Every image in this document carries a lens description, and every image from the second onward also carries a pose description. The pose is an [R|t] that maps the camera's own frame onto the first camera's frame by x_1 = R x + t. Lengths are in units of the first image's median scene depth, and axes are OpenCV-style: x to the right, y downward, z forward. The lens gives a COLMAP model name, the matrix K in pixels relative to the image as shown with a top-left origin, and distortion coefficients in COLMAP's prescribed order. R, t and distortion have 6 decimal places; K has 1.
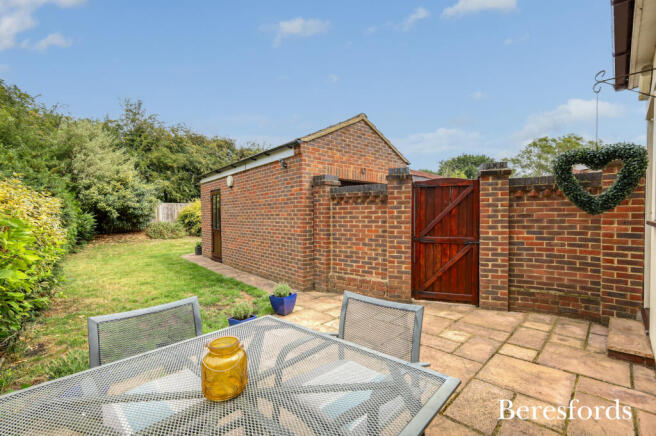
lens RADIAL K [[284.9, 0, 329.6], [0, 284.9, 222.3], [0, 0, 1]] dist [0.003220, -0.000244]
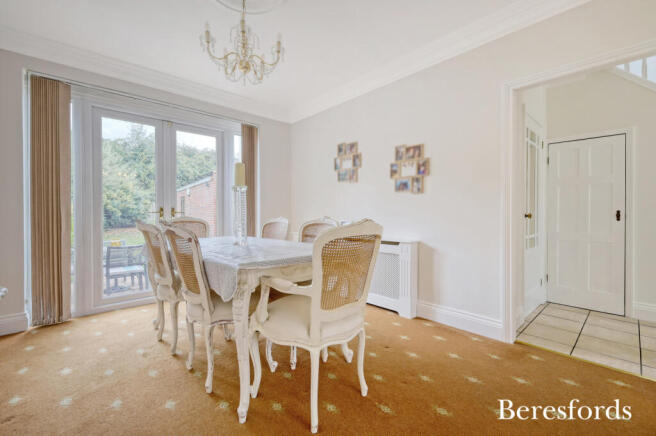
lens RADIAL K [[284.9, 0, 325.5], [0, 284.9, 215.0], [0, 0, 1]] dist [0.003220, -0.000244]
pose [[0.999115, -0.001633, -0.042036, 0.570769], [0.000729, 0.999768, -0.021524, 0.017064], [0.042062, 0.021475, 0.998884, -0.629436]]
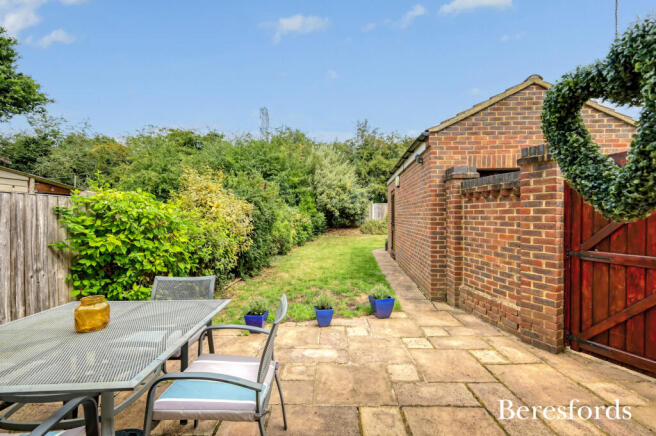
lens RADIAL K [[284.9, 0, 330.8], [0, 284.9, 217.4], [0, 0, 1]] dist [0.003220, -0.000244]
pose [[0.708482, 0.009584, -0.705664, 0.264514], [-0.017769, 0.999833, -0.004260, -0.006659], [0.705506, 0.015557, 0.708534, 0.124066]]
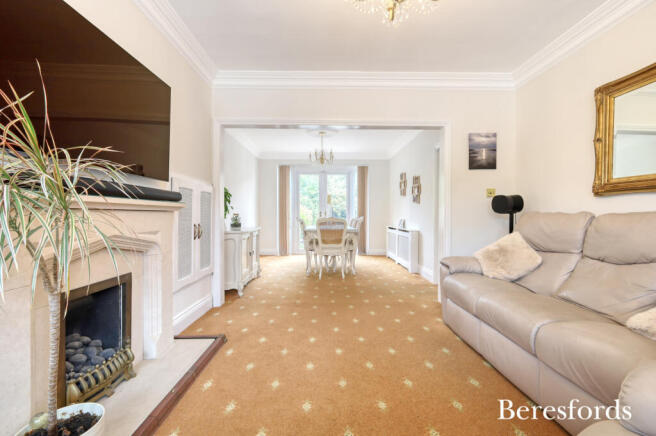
lens RADIAL K [[284.9, 0, 331.2], [0, 284.9, 216.8], [0, 0, 1]] dist [0.003220, -0.000244]
pose [[0.720055, 0.004298, -0.693904, 1.209471], [-0.014739, 0.999850, -0.009101, 0.023420], [0.693761, 0.016781, 0.720010, -0.994834]]
